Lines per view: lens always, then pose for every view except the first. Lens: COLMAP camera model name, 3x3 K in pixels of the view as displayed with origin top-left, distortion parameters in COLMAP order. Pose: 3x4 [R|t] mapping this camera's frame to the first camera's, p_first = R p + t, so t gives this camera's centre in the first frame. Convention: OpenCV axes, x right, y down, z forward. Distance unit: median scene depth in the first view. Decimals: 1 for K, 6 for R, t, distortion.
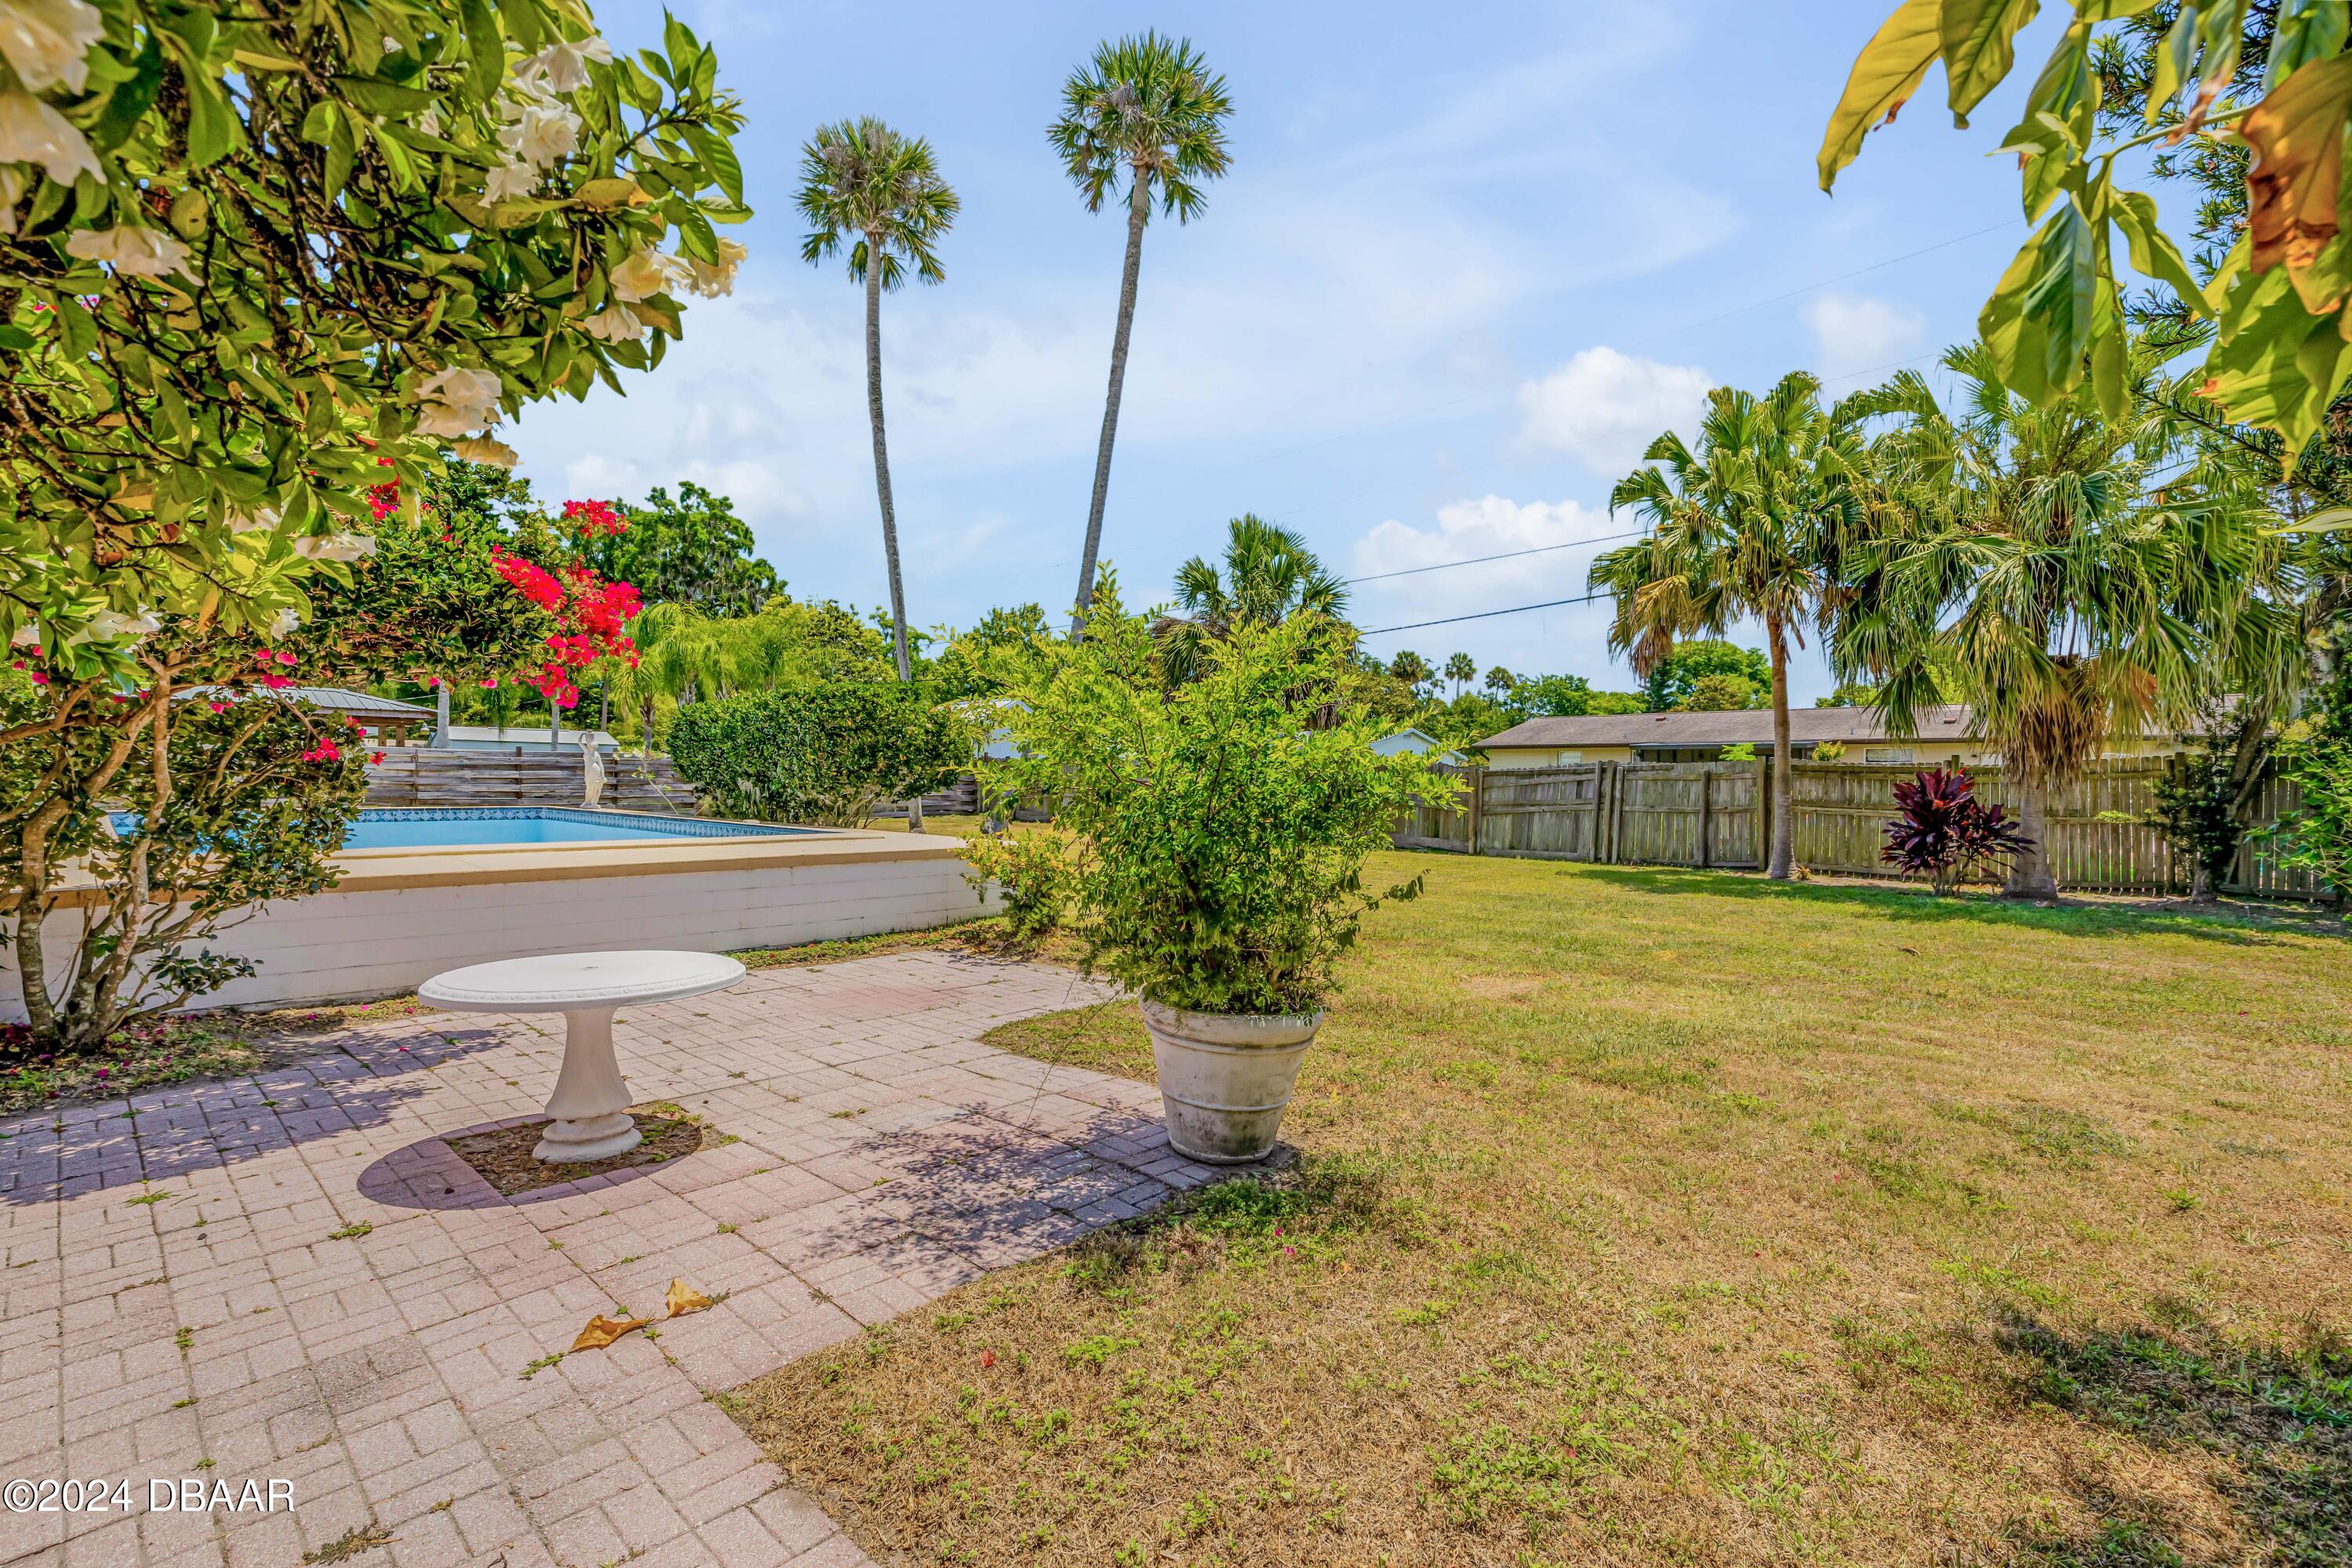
lens RADIAL K [[1066.1, 0, 1176.0], [0, 1066.1, 784.0], [0, 0, 1]] dist [0.002498, -0.000186]
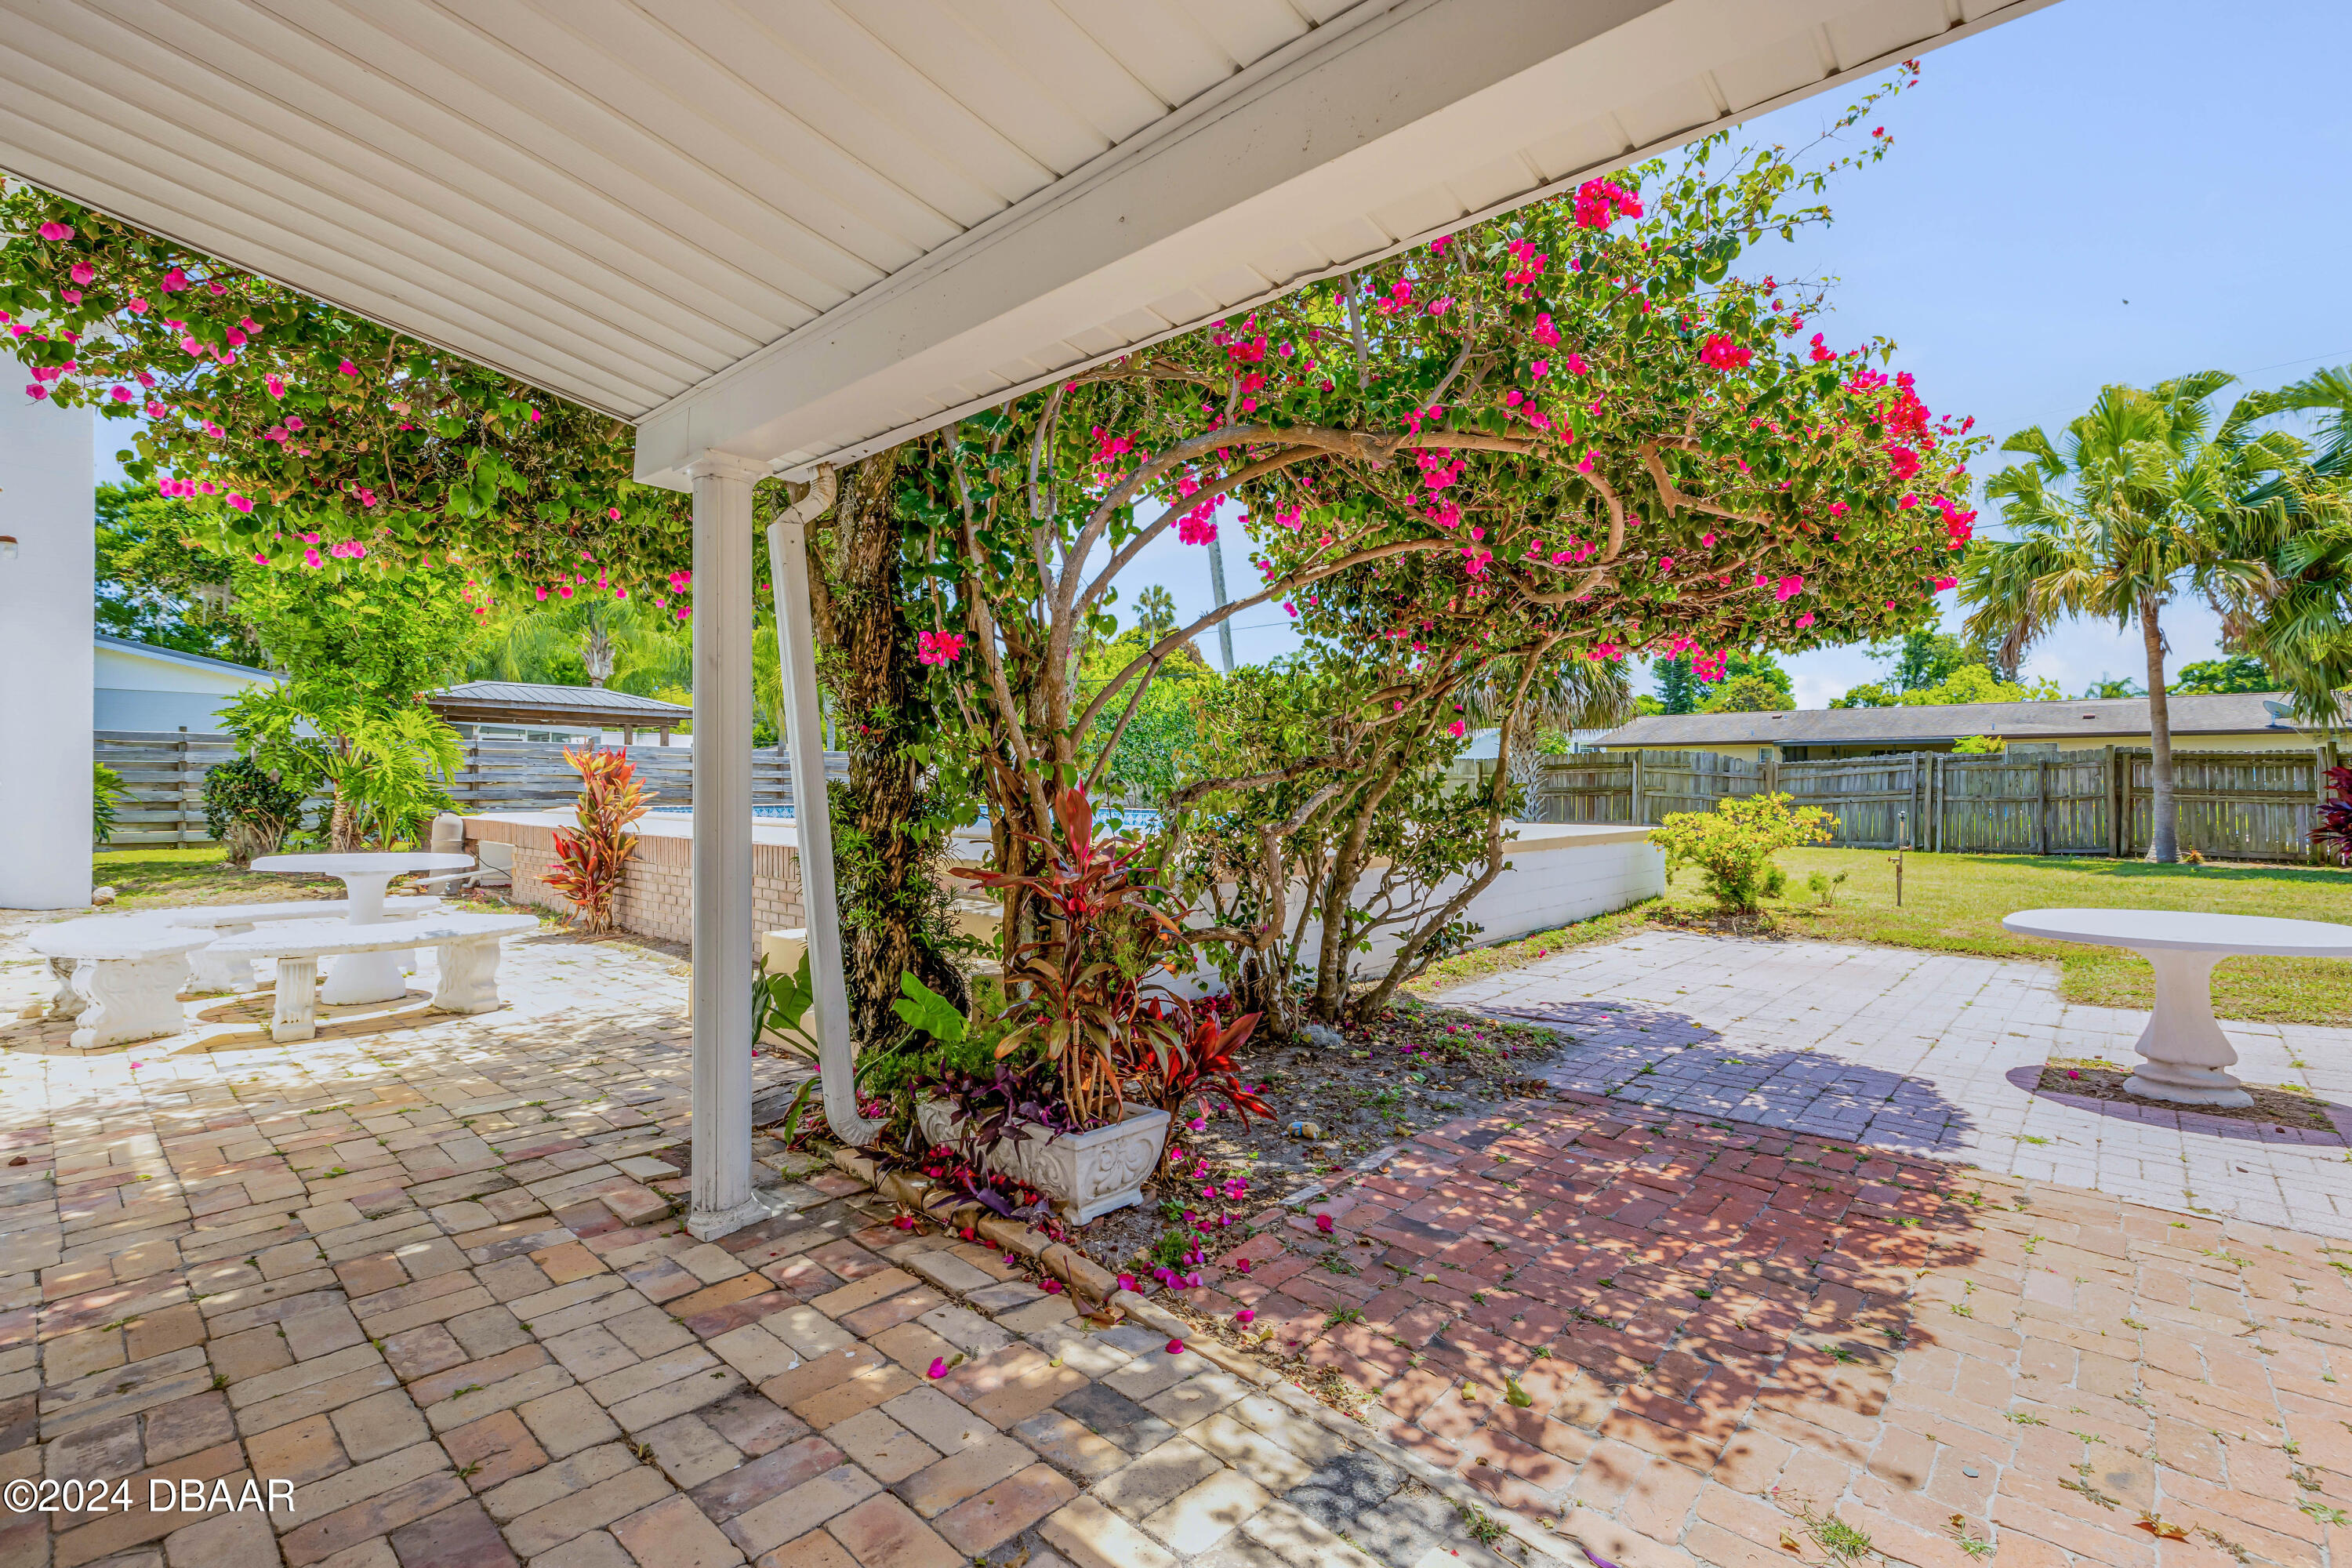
lens RADIAL K [[1066.1, 0, 1176.0], [0, 1066.1, 784.0], [0, 0, 1]] dist [0.002498, -0.000186]
pose [[0.999803, -0.007764, 0.018280, -0.335087], [0.007872, 0.999952, -0.005828, 0.009643], [-0.018234, 0.005970, 0.999816, -0.008576]]
